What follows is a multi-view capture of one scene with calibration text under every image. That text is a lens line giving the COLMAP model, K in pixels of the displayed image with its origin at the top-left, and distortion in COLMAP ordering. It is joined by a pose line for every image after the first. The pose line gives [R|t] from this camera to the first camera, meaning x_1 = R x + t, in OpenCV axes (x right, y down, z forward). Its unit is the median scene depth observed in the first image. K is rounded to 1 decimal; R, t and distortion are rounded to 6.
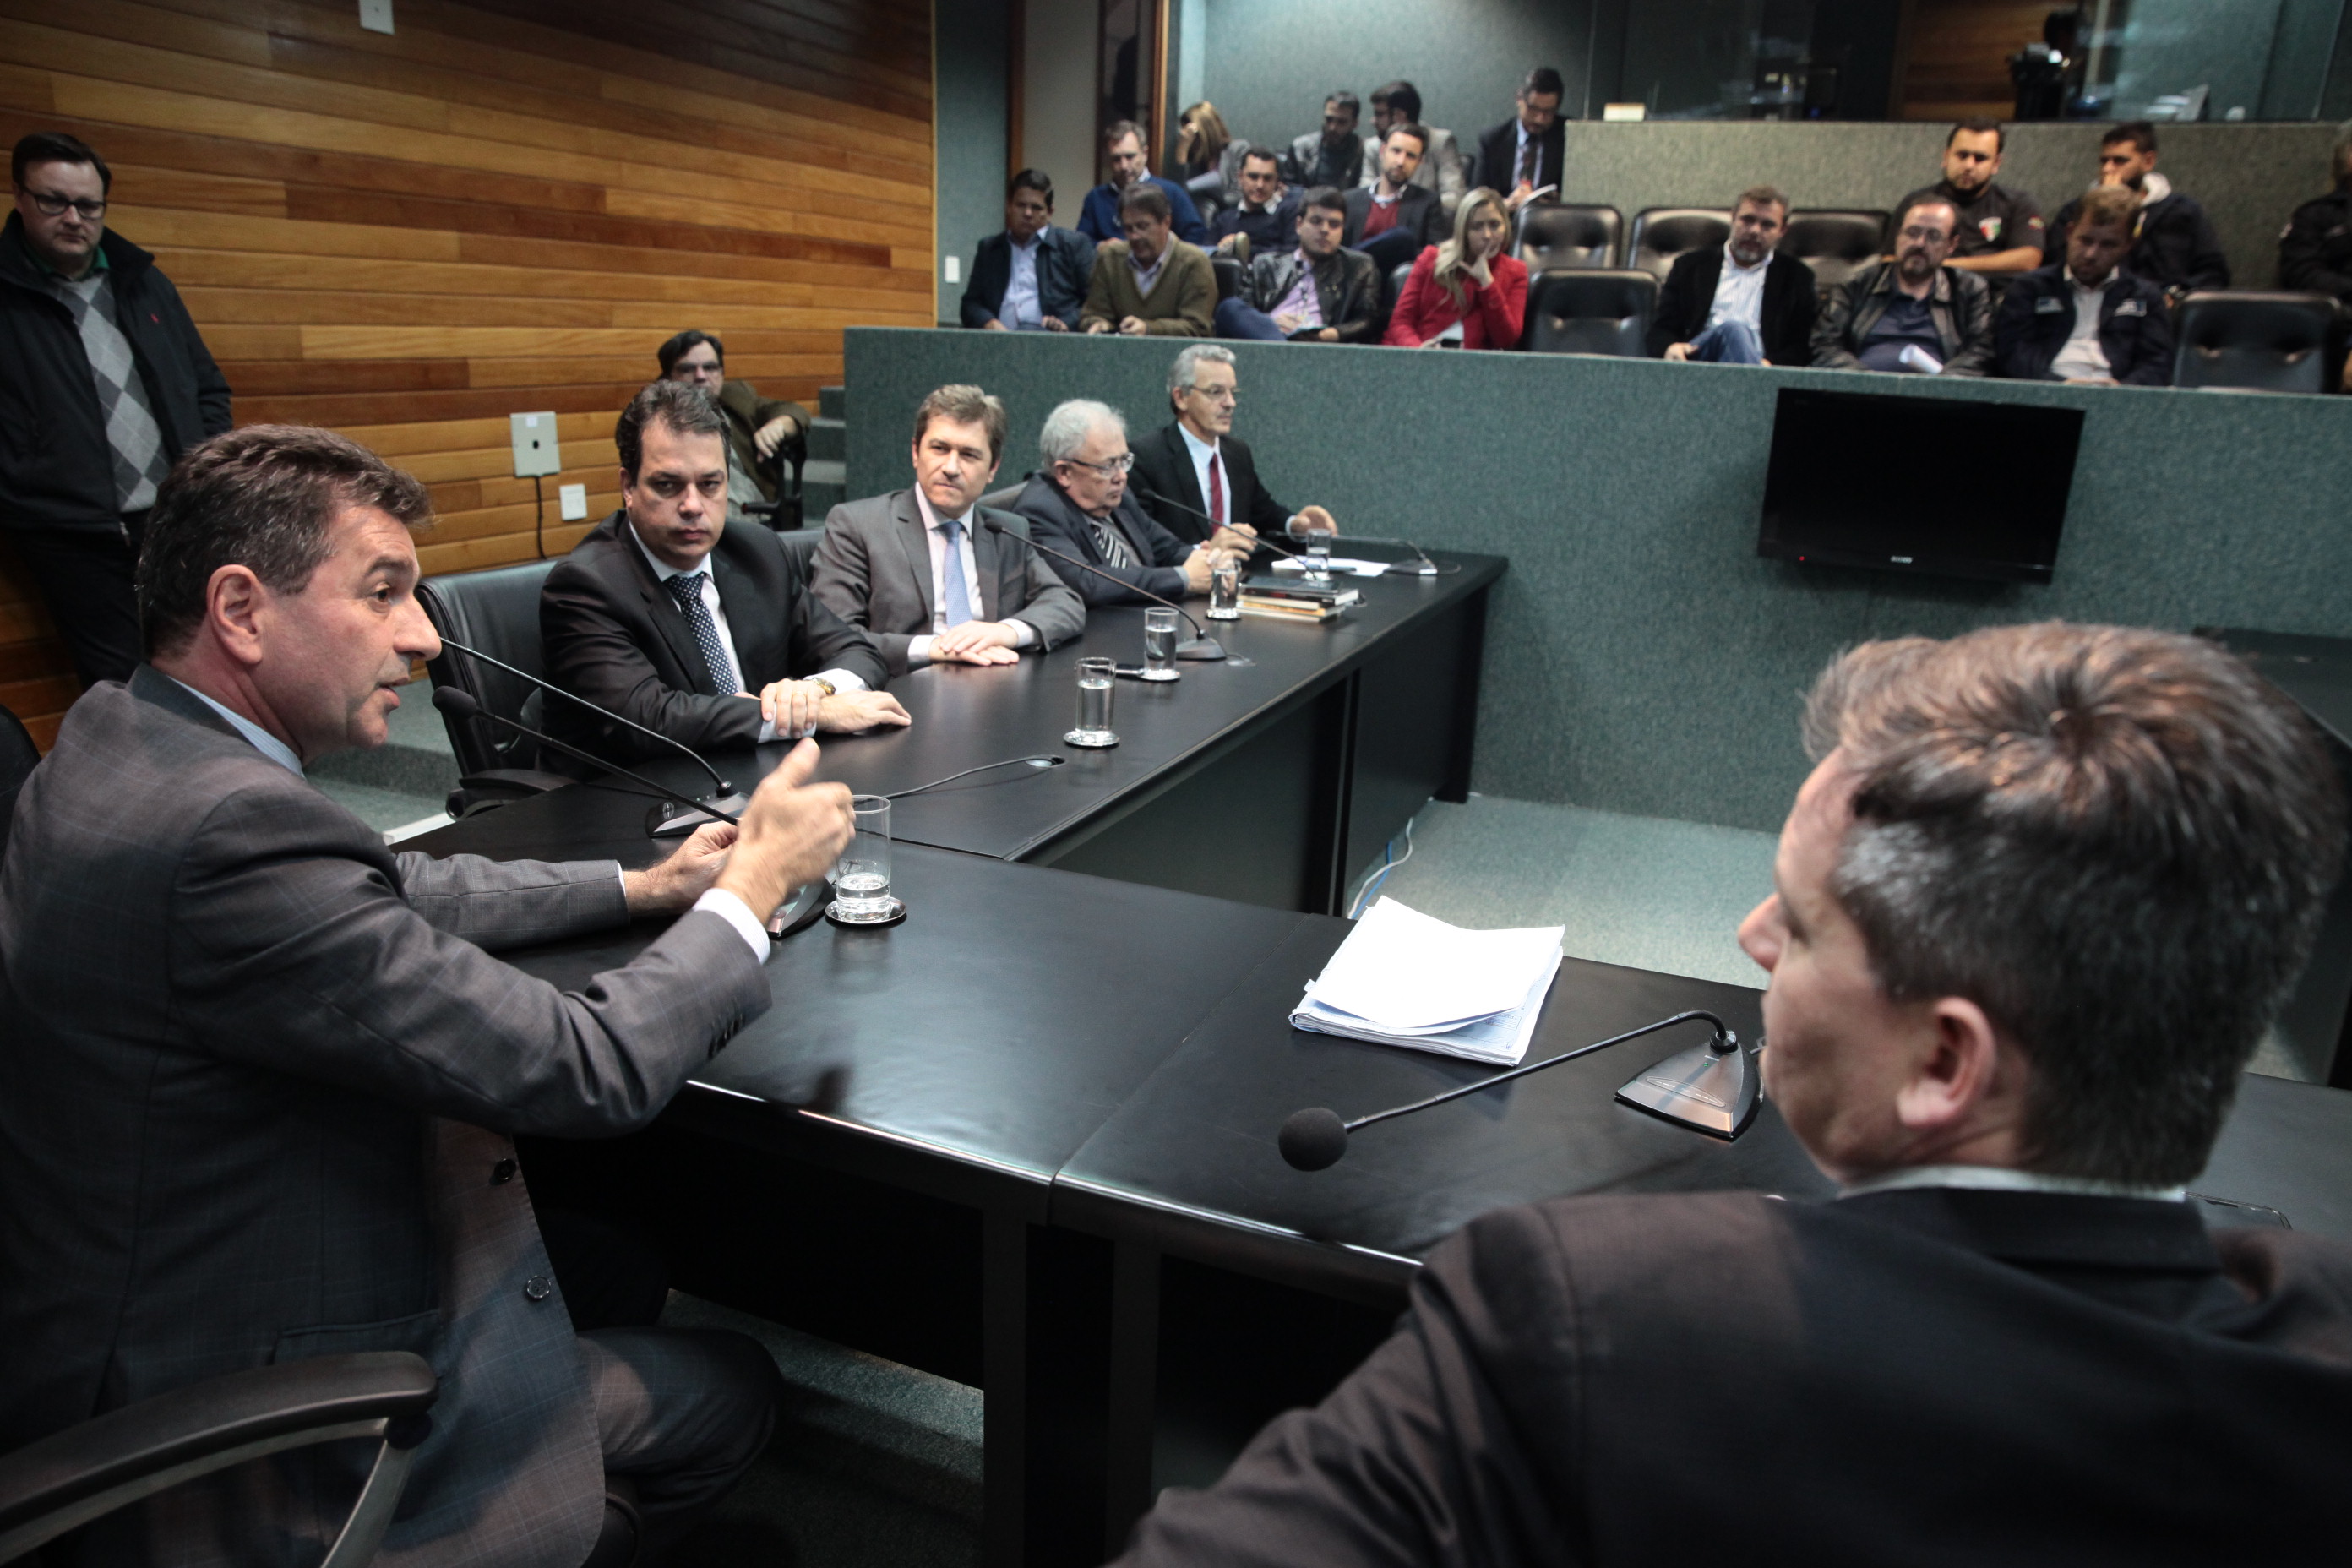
lens RADIAL K [[1613.7, 0, 1179.9], [0, 1613.7, 772.0], [0, 0, 1]] dist [-0.086975, 0.063792]
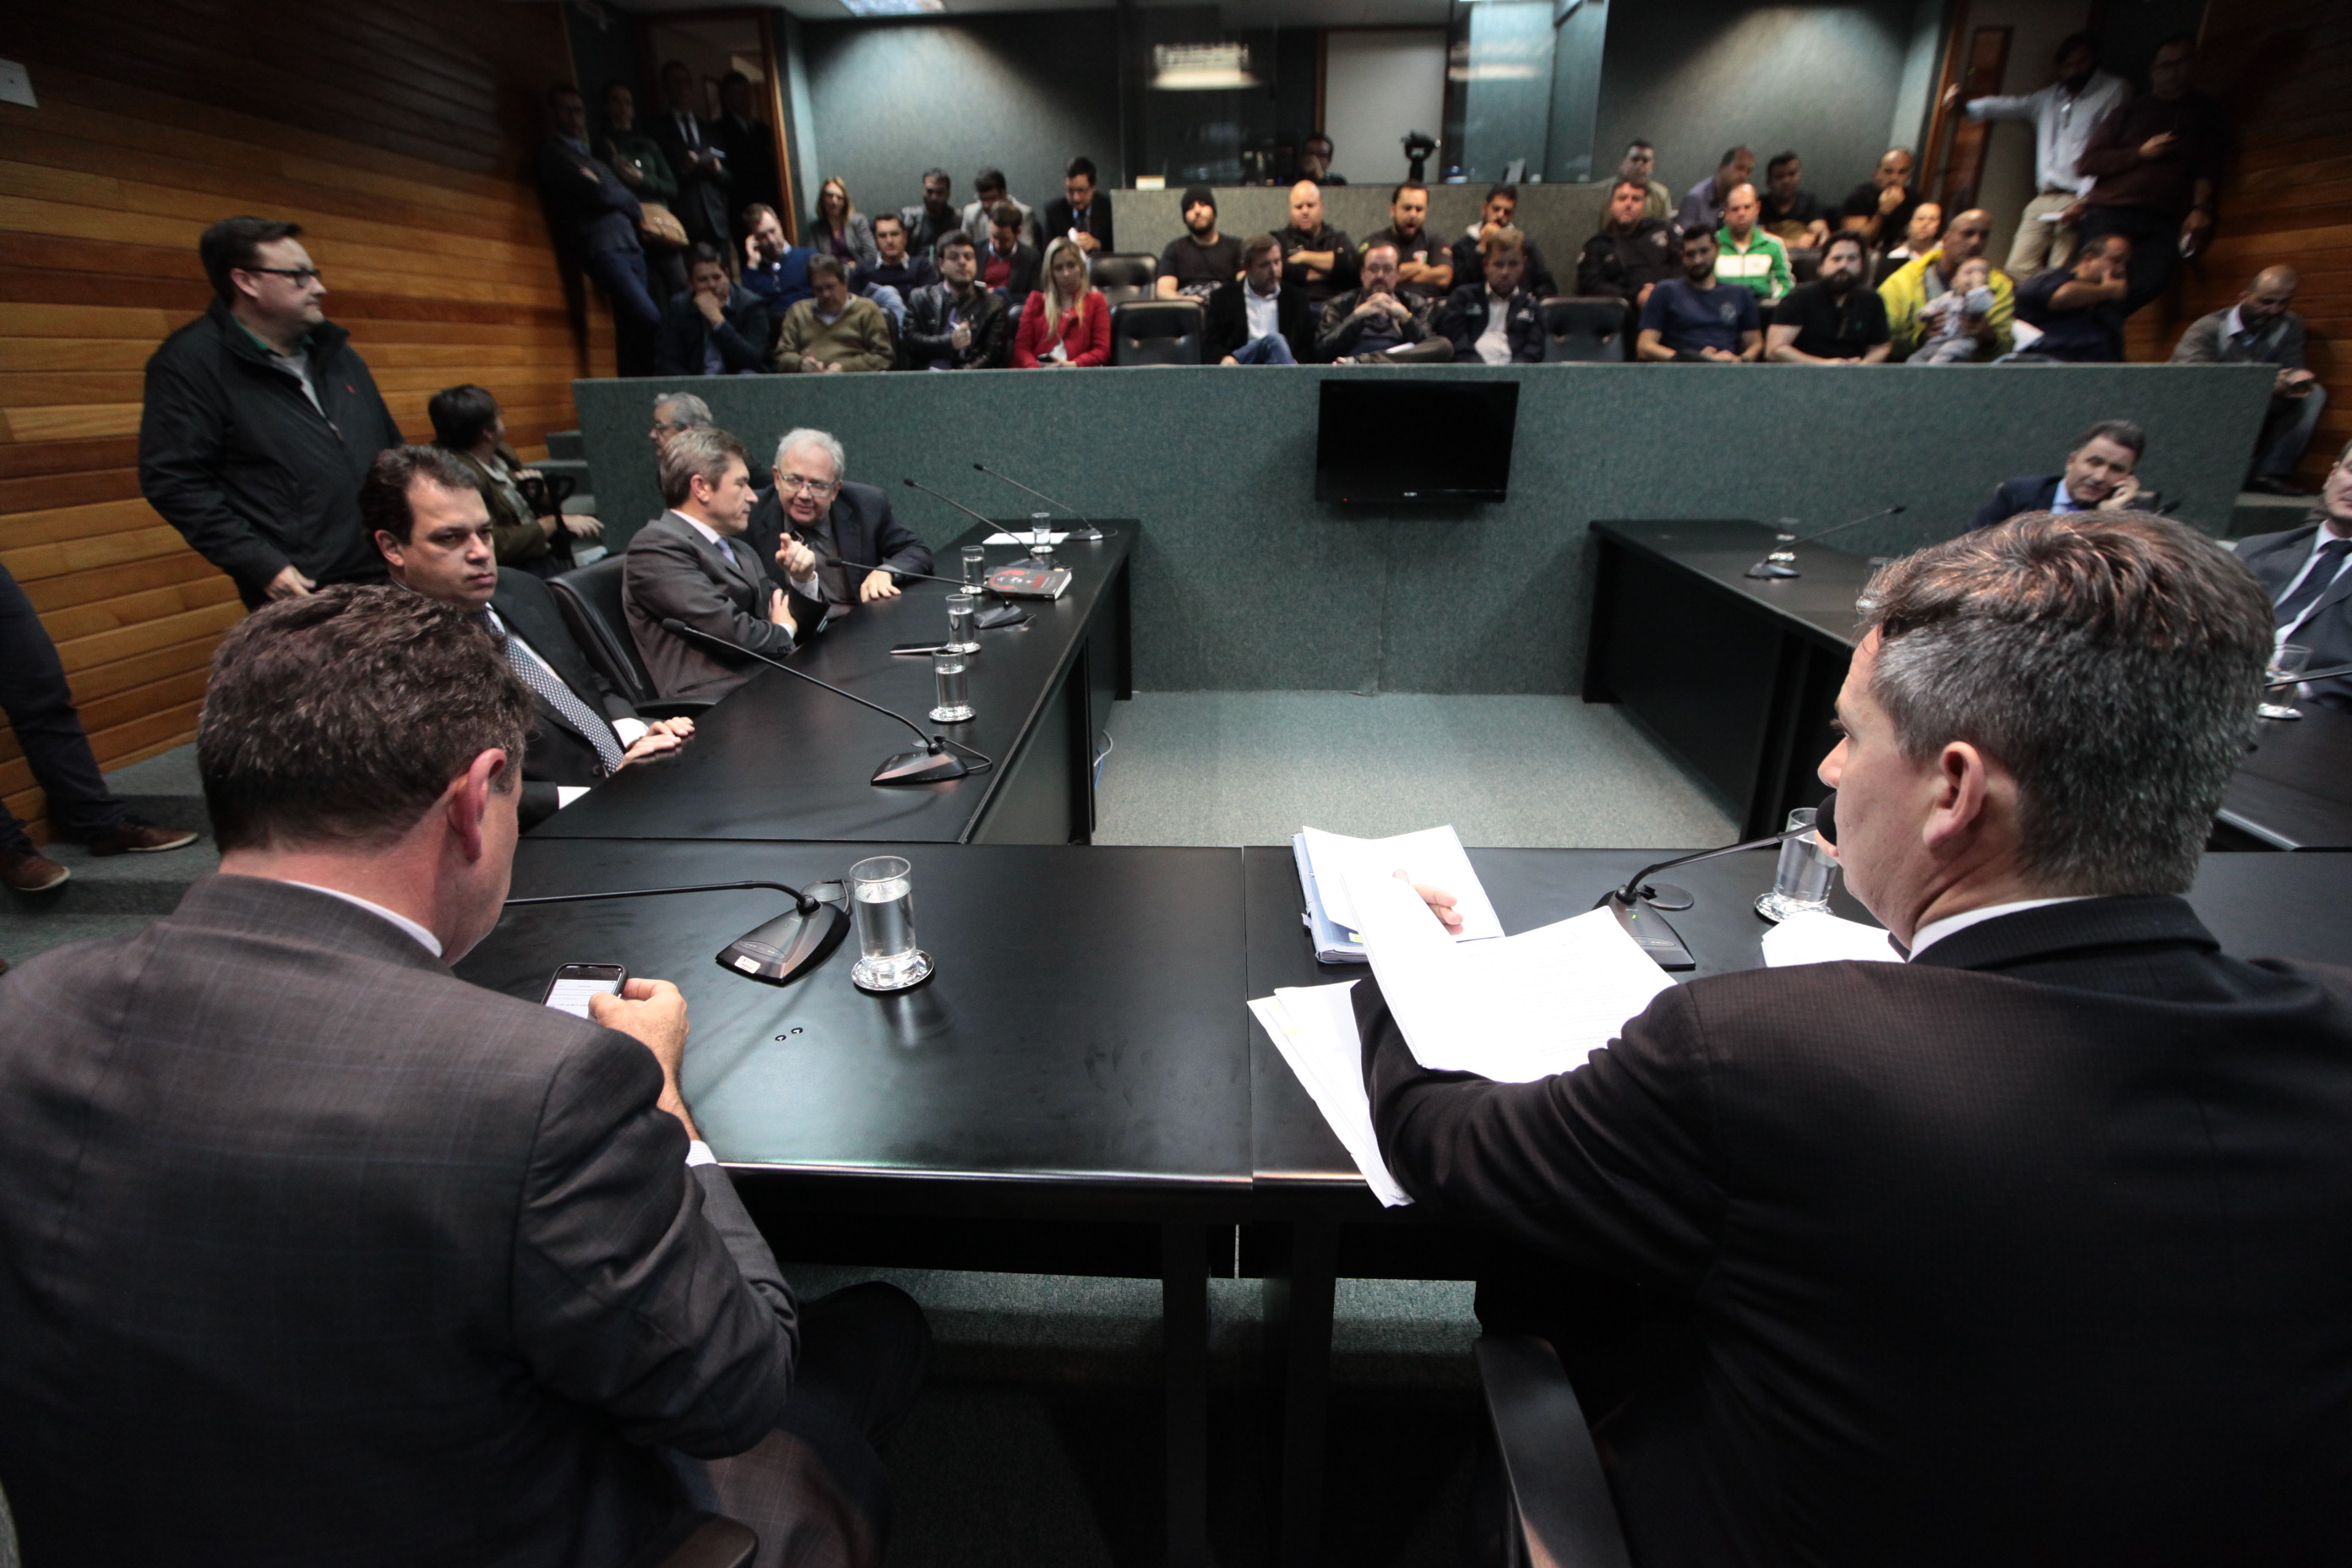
lens RADIAL K [[1074.9, 0, 1183.3], [0, 1074.9, 778.8], [0, 0, 1]] dist [-0.044813, 0.013022]
pose [[0.940203, -0.168496, 0.296019, -0.071158], [0.135386, 0.982340, 0.129148, -0.028669], [-0.312552, -0.081348, 0.946411, 0.098002]]
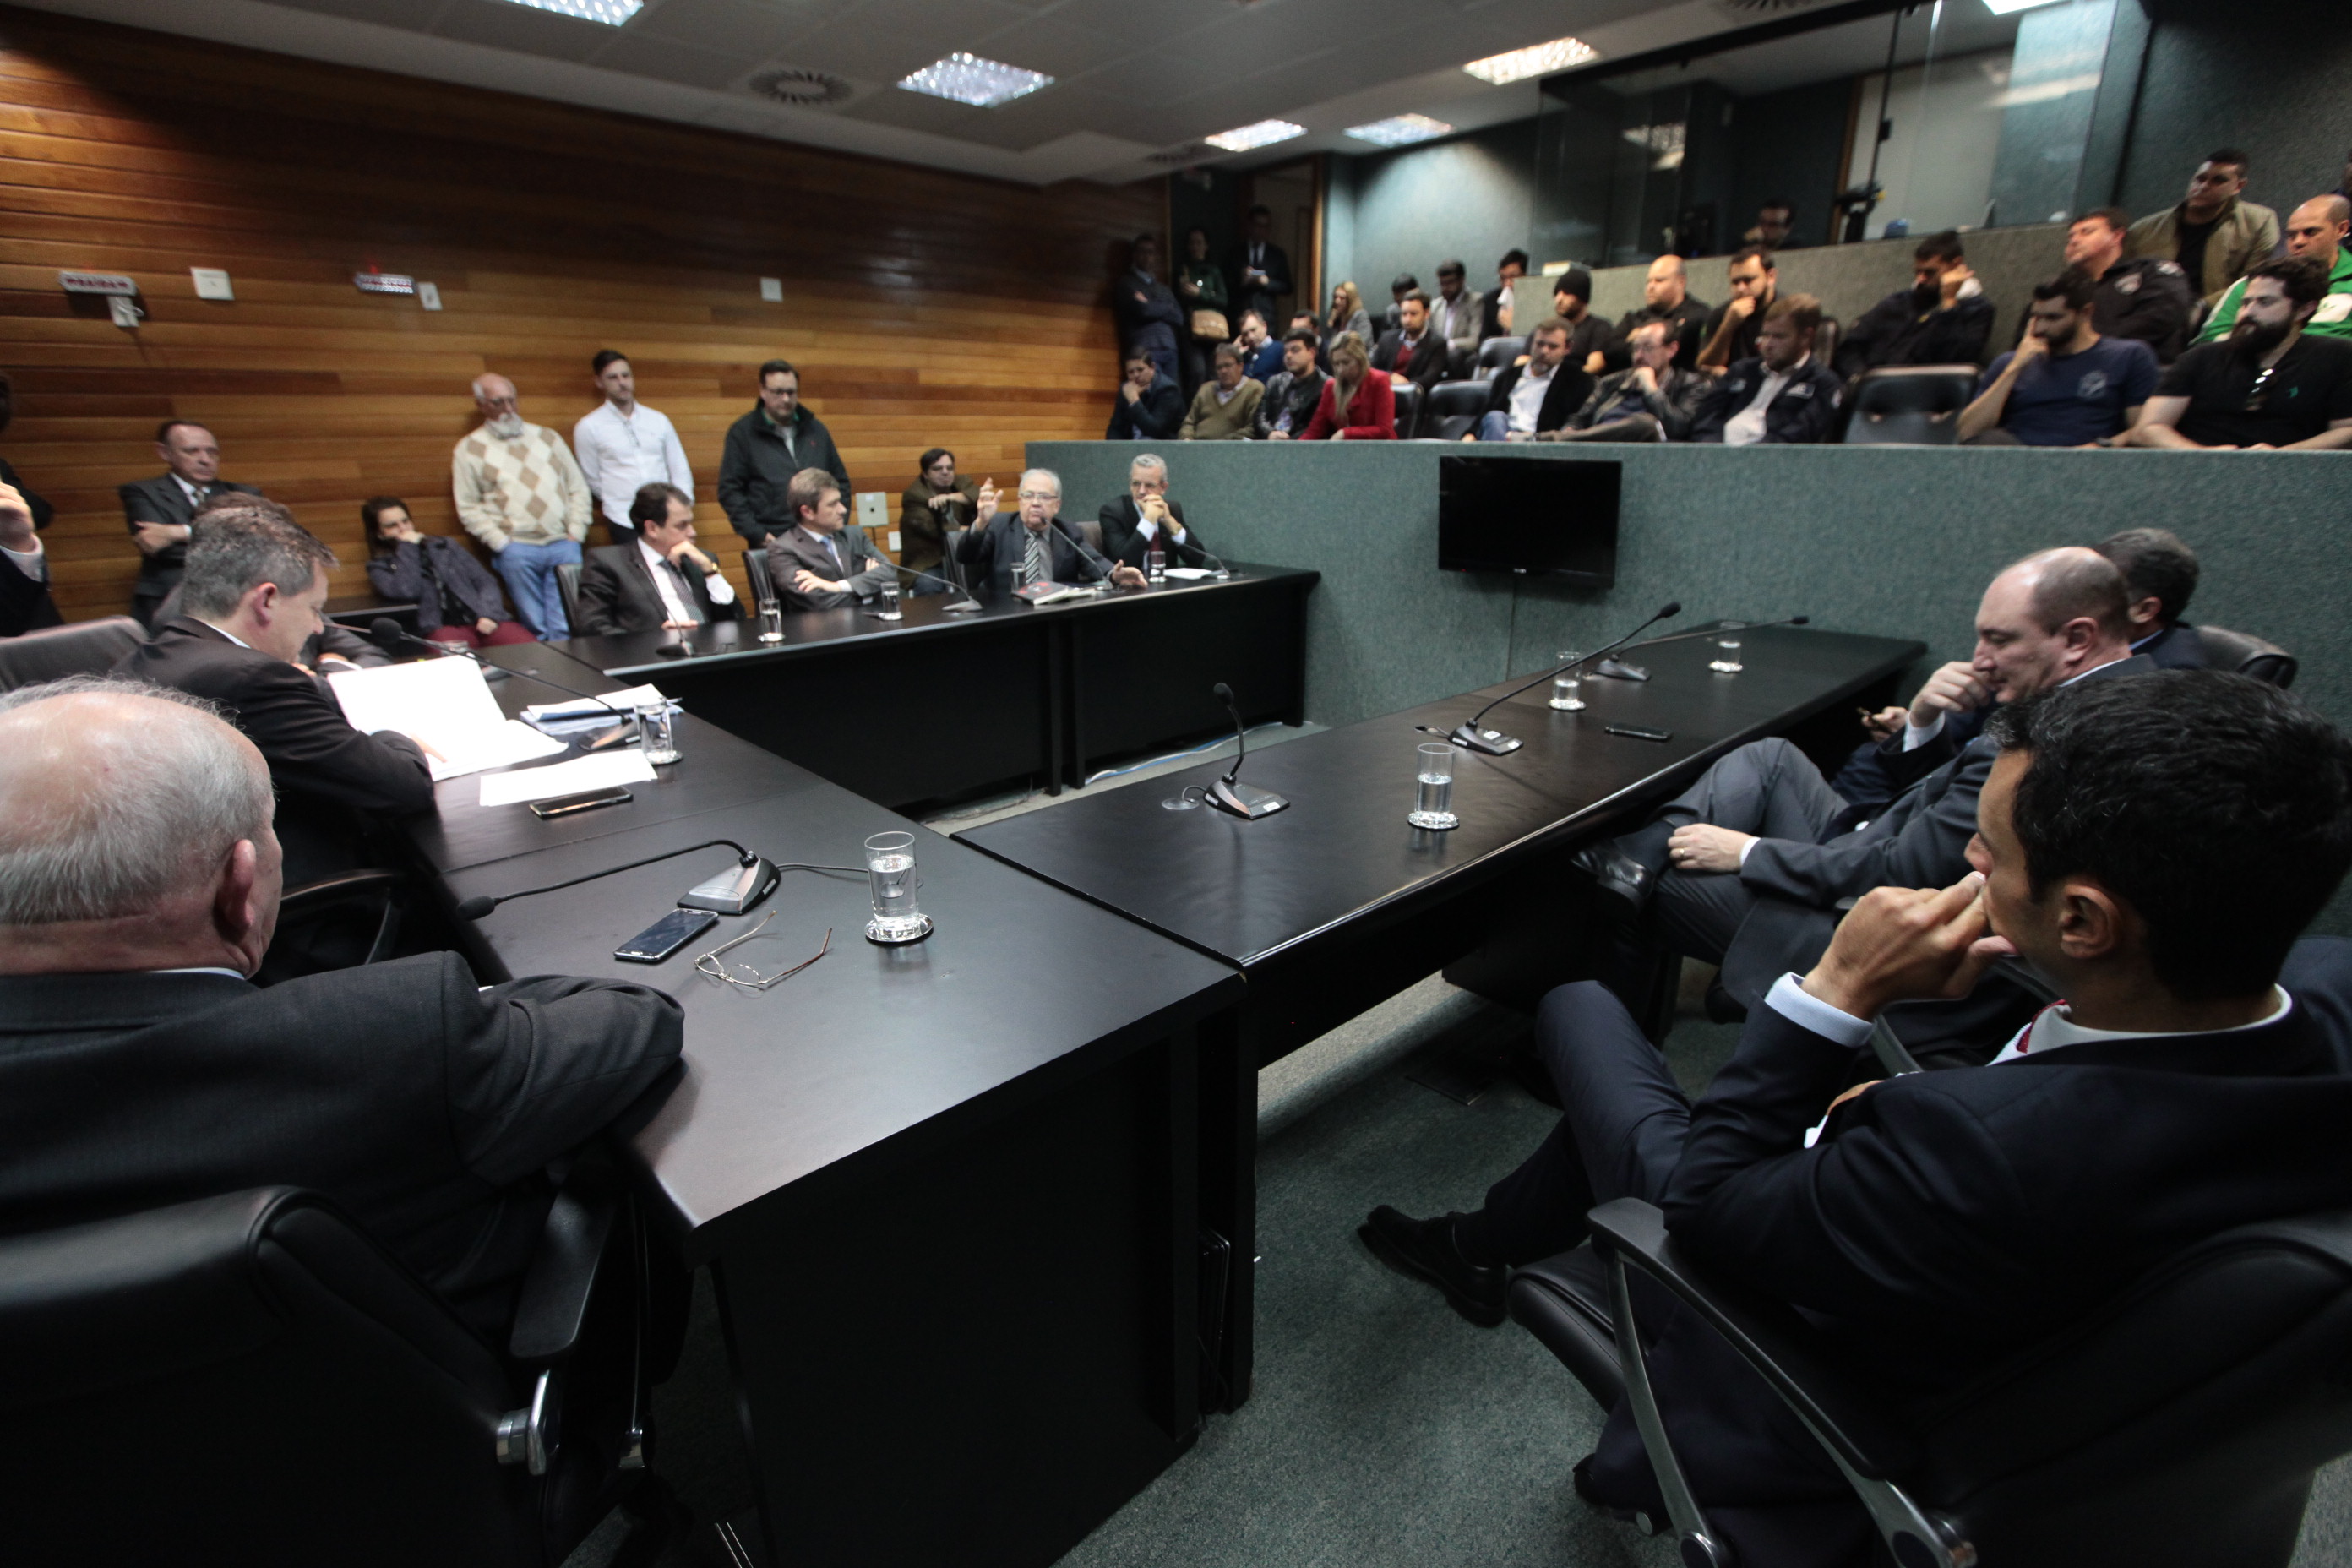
lens RADIAL K [[1074.9, 0, 1181.2], [0, 1074.9, 776.9], [0, 0, 1]] dist [-0.044813, 0.013022]
pose [[0.911170, 0.084921, -0.403185, 0.522963], [-0.072645, 0.996311, 0.045677, 0.029204], [0.405577, -0.012330, 0.913978, -0.021996]]
